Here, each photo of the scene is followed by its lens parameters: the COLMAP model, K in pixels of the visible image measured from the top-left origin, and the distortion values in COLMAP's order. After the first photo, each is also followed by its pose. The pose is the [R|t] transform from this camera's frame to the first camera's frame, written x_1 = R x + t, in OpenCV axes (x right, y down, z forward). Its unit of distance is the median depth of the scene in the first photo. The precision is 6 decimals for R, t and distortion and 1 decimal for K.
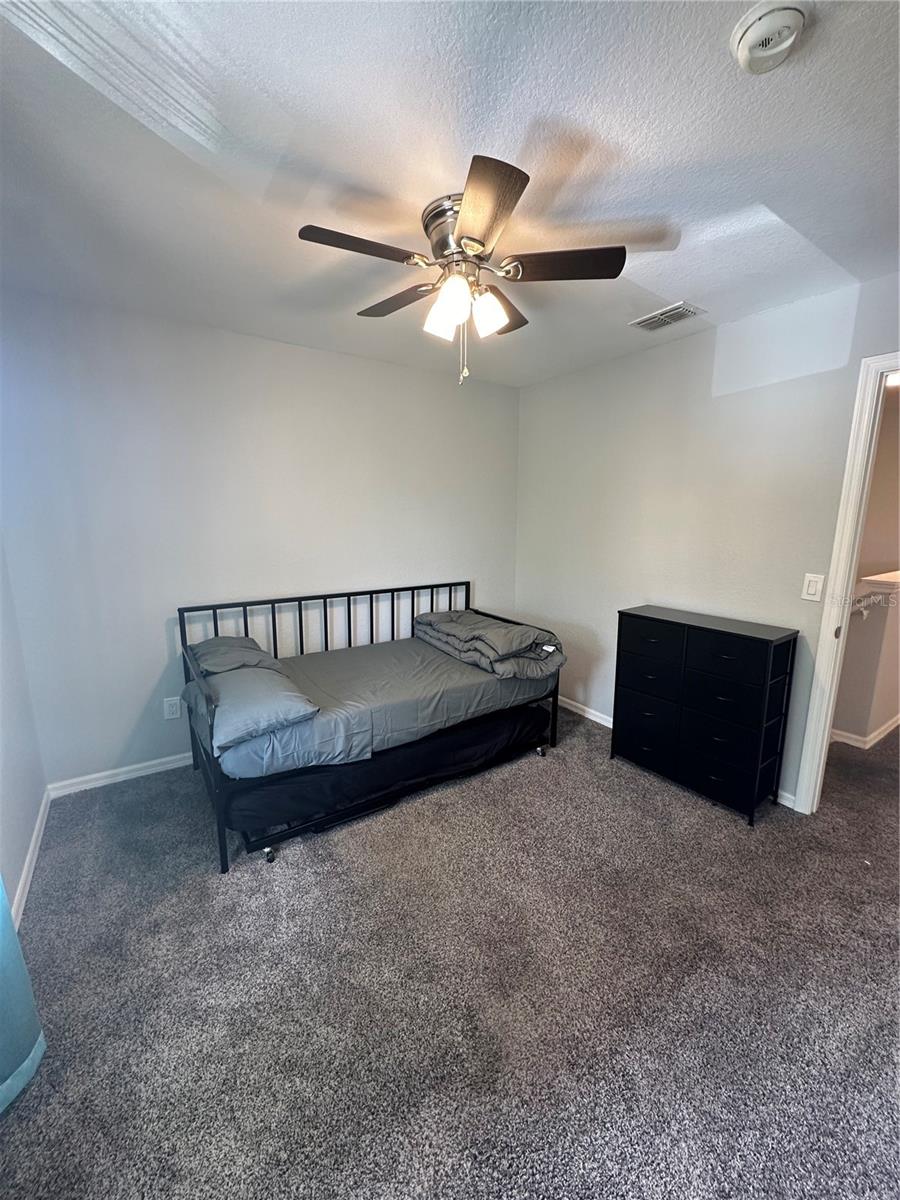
lens RADIAL K [[481.2, 0, 449.9], [0, 481.2, 600.6], [0, 0, 1]] dist [-0.013593, 0.000203]
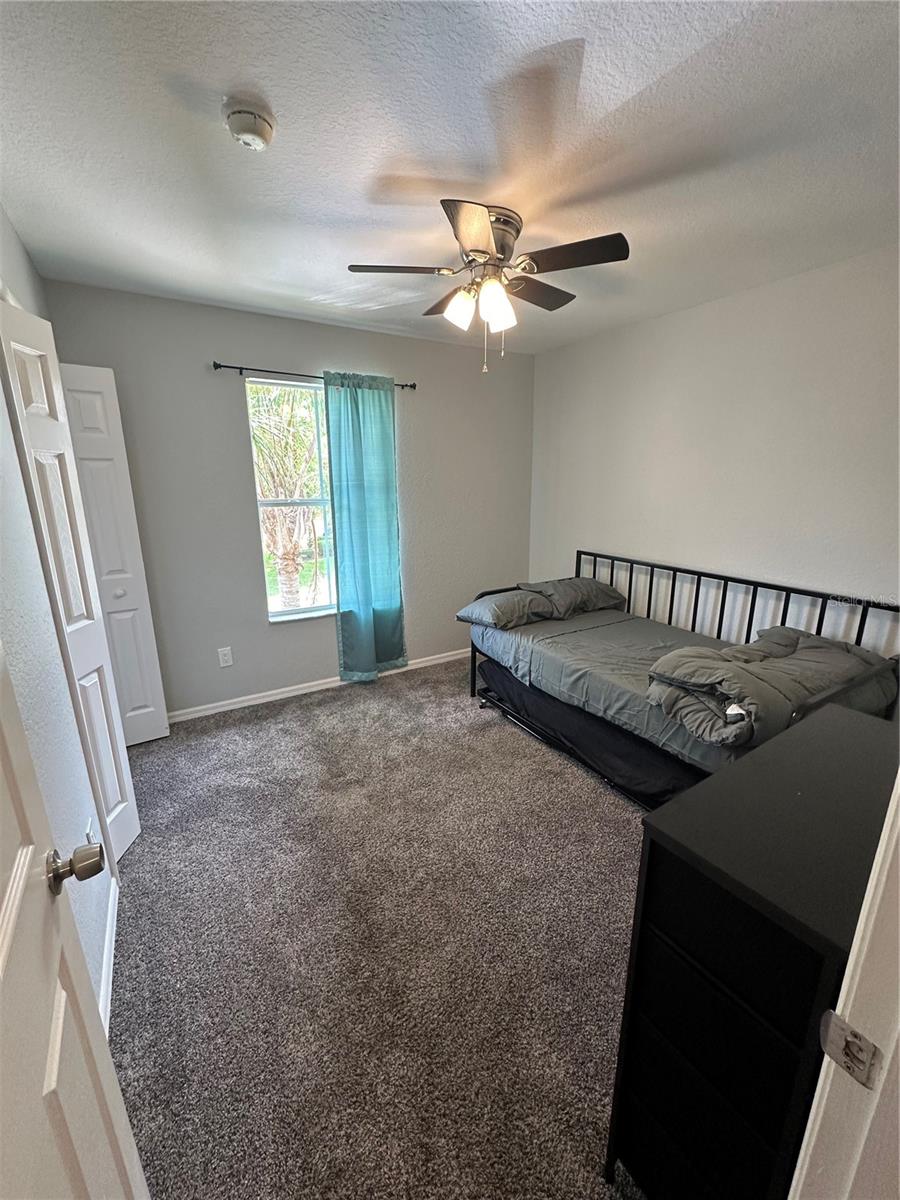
lens RADIAL K [[481.2, 0, 448.4], [0, 481.2, 602.0], [0, 0, 1]] dist [-0.013593, 0.000203]
pose [[-0.060803, 0.248187, -0.966802, 0.853311], [-0.170741, 0.951732, 0.255056, -0.134889], [0.983438, 0.180581, -0.015492, 0.683170]]
